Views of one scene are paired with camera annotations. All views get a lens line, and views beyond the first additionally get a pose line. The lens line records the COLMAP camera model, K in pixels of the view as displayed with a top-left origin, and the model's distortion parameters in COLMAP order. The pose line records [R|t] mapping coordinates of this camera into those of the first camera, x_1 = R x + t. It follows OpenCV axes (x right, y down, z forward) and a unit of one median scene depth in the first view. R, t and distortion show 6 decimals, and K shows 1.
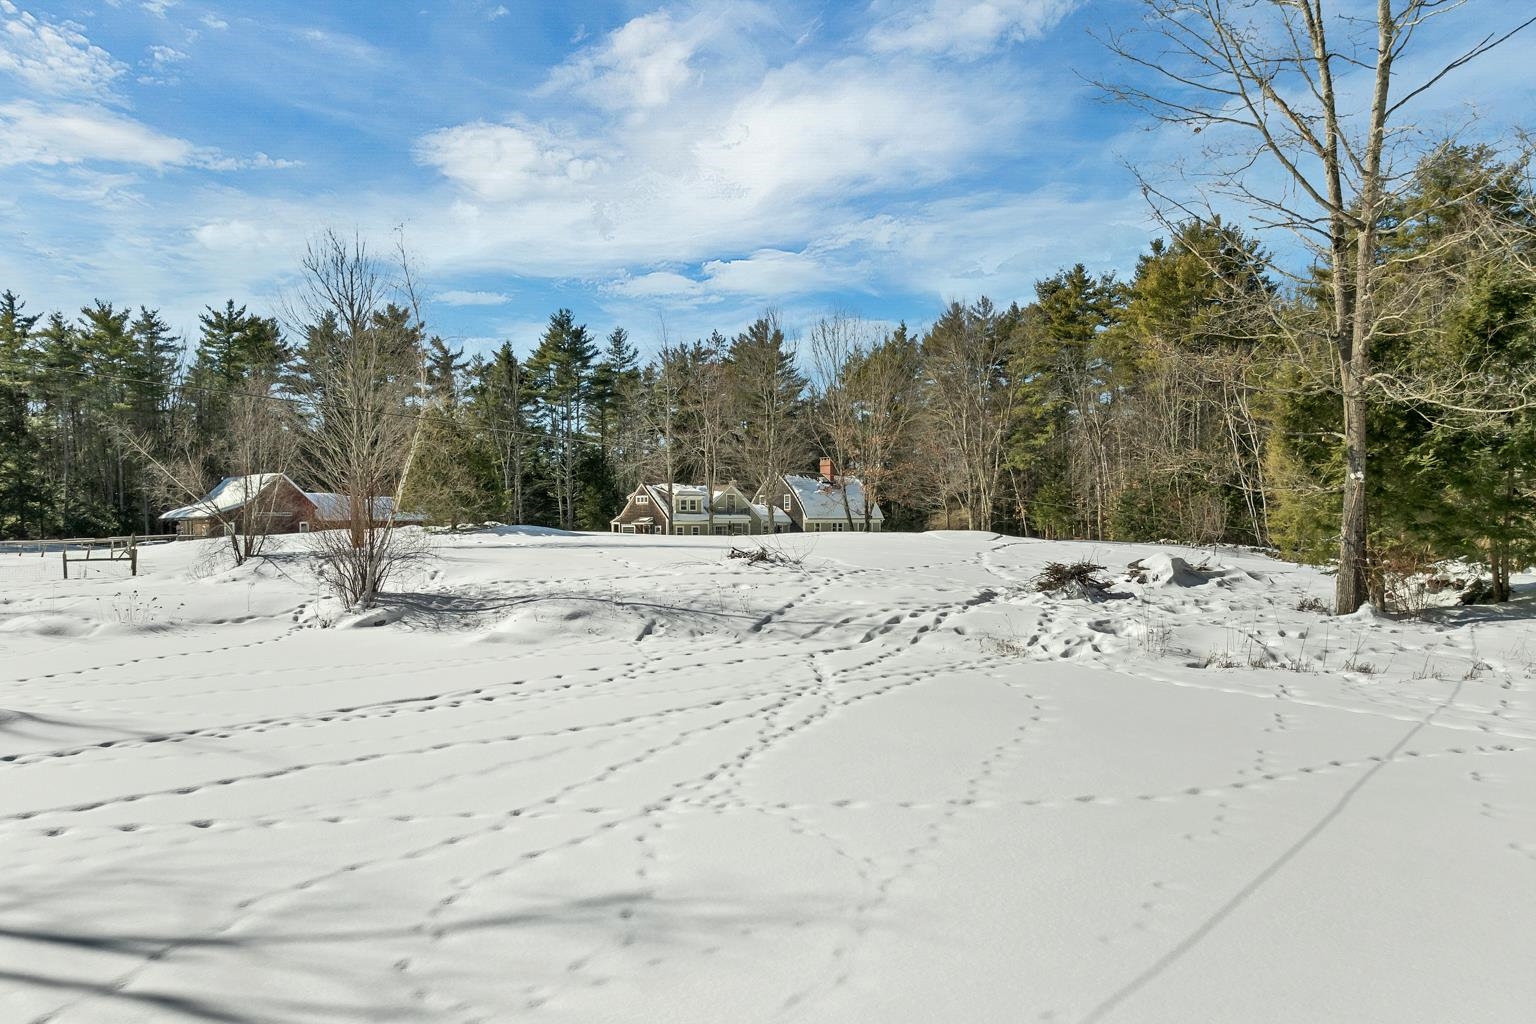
lens RADIAL K [[1093.9, 0, 776.5], [0, 1093.9, 566.4], [0, 0, 1]] dist [-0.040428, 0.001406]
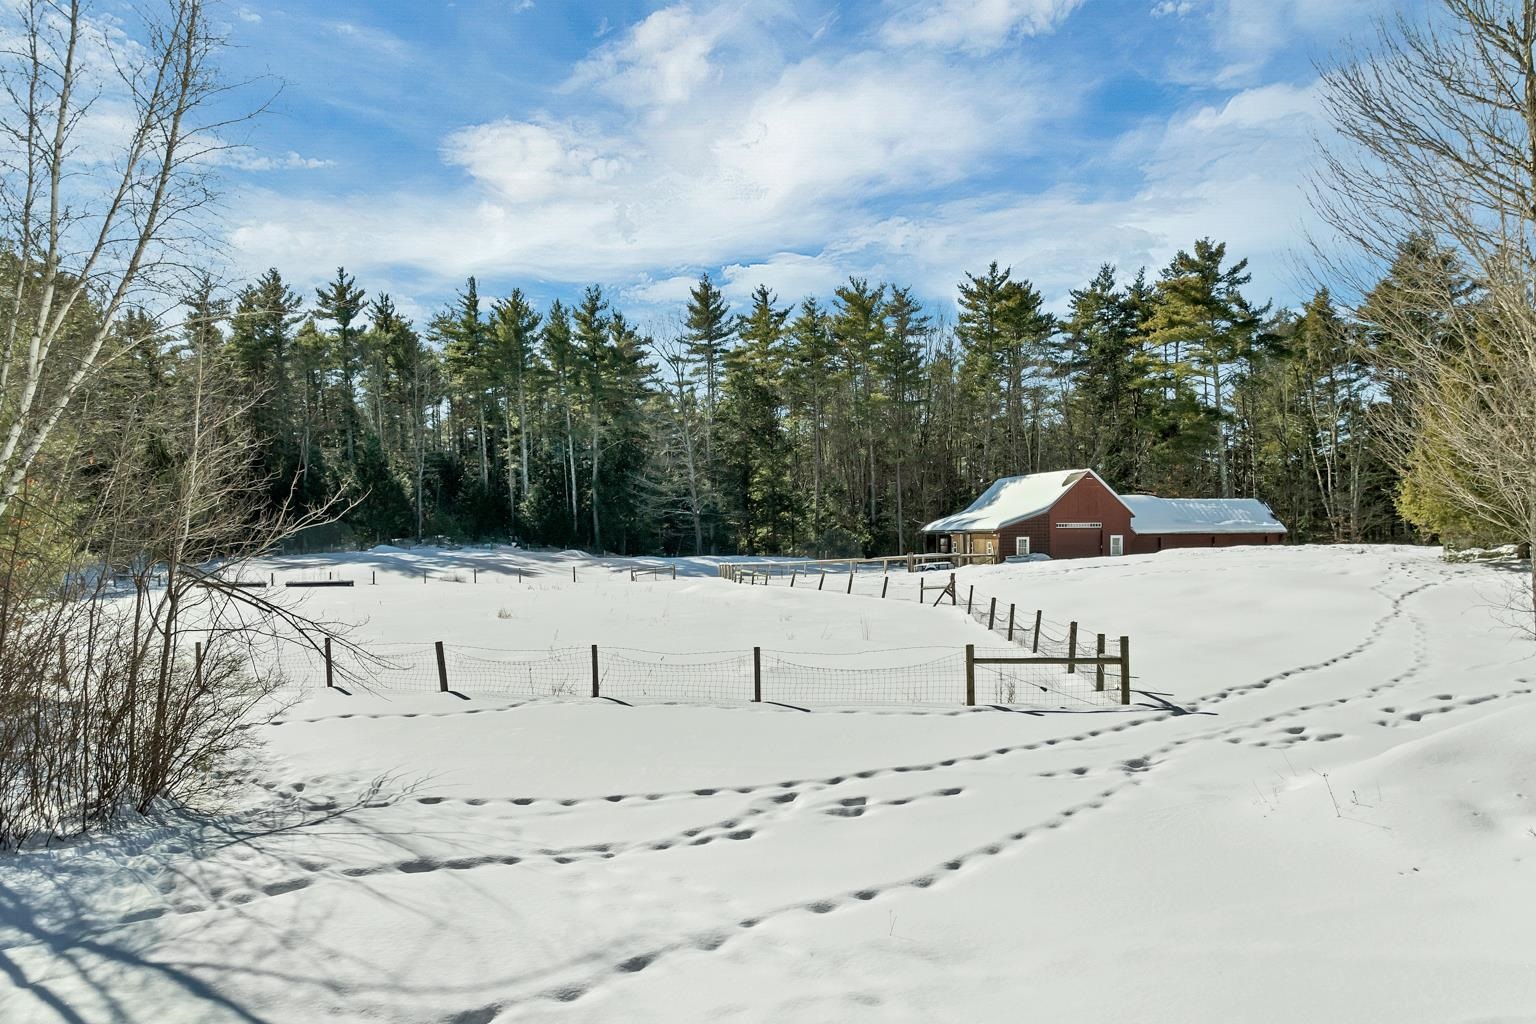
lens RADIAL K [[1093.9, 0, 776.5], [0, 1093.9, 566.4], [0, 0, 1]] dist [-0.040428, 0.001406]
pose [[0.831163, 0.012535, -0.555887, -0.182356], [-0.013747, 0.999904, 0.001994, -0.015684], [0.555859, 0.005984, 0.831255, 0.225468]]
